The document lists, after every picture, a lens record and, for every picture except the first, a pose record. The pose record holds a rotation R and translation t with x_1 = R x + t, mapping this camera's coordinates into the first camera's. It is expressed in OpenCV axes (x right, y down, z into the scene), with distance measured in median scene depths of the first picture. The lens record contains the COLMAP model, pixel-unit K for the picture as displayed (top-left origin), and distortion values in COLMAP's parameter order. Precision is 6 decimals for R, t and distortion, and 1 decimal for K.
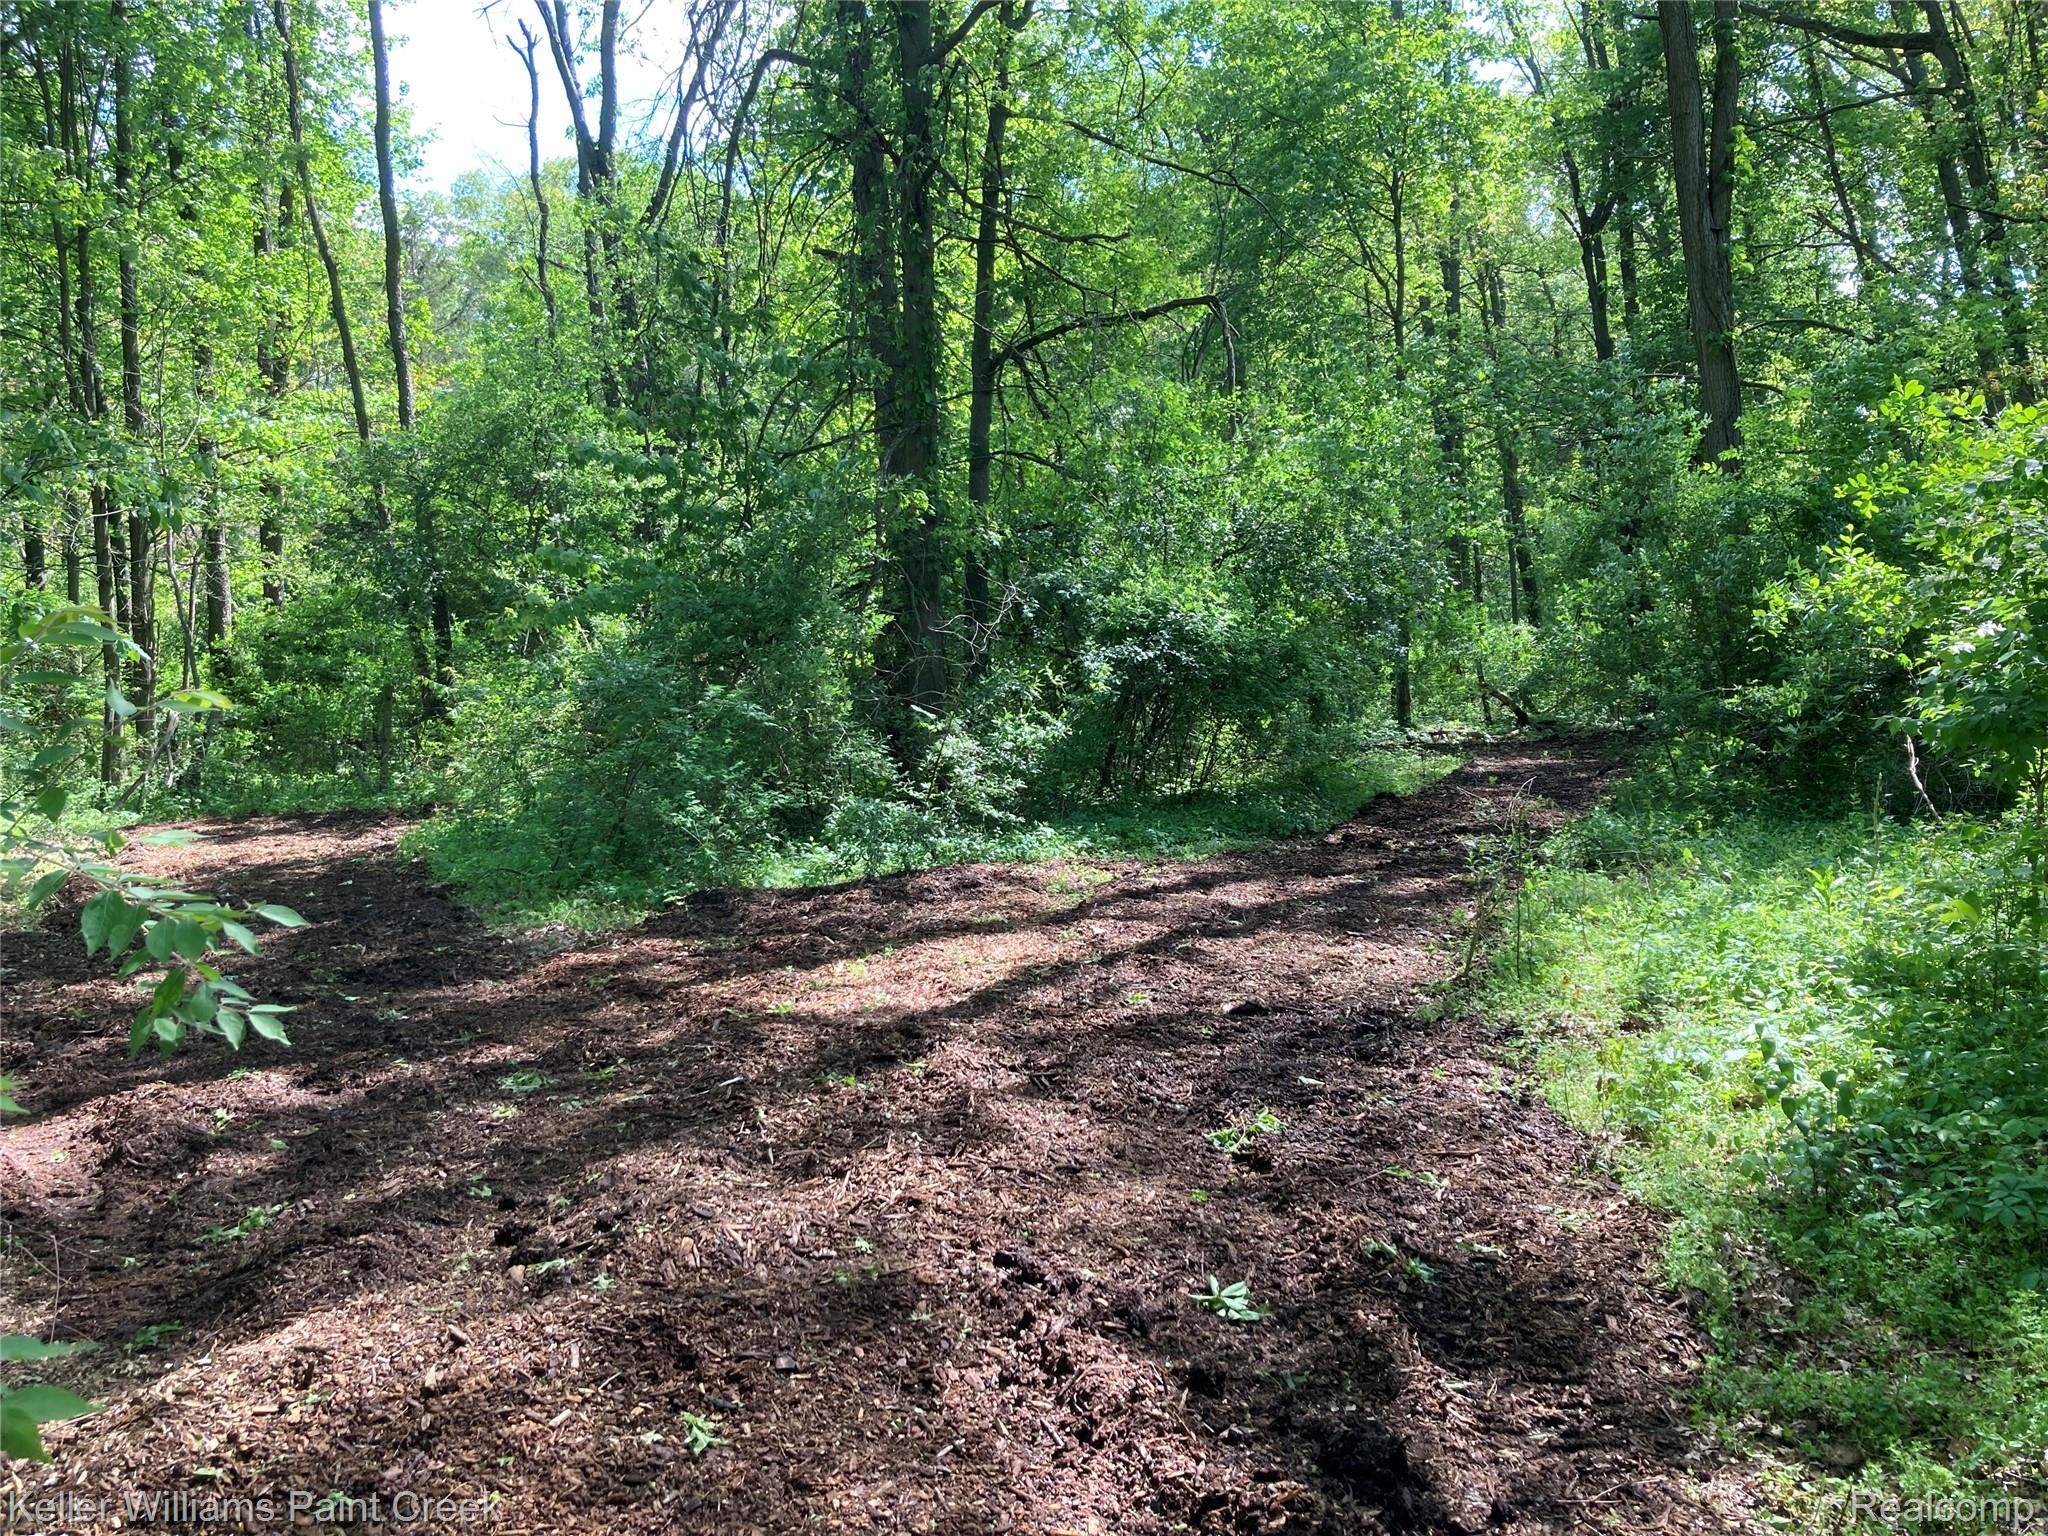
lens RADIAL K [[1680.2, 0, 1023.4], [0, 1680.2, 729.6], [0, 0, 1]] dist [-0.061264, 0.256692]
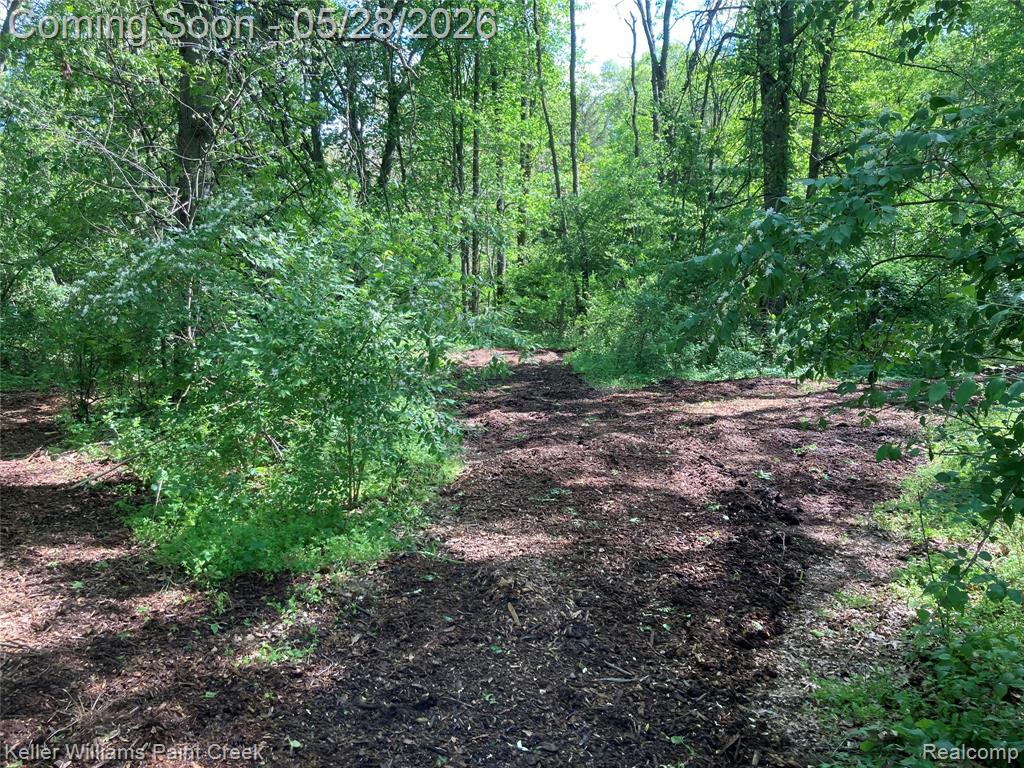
lens RADIAL K [[840.1, 0, 511.7], [0, 840.1, 364.8], [0, 0, 1]] dist [-0.061264, 0.256692]
pose [[0.909979, 0.054843, -0.411012, 0.052339], [-0.034718, 0.997811, 0.056277, 0.001383], [0.413198, -0.036941, 0.909891, -0.130520]]
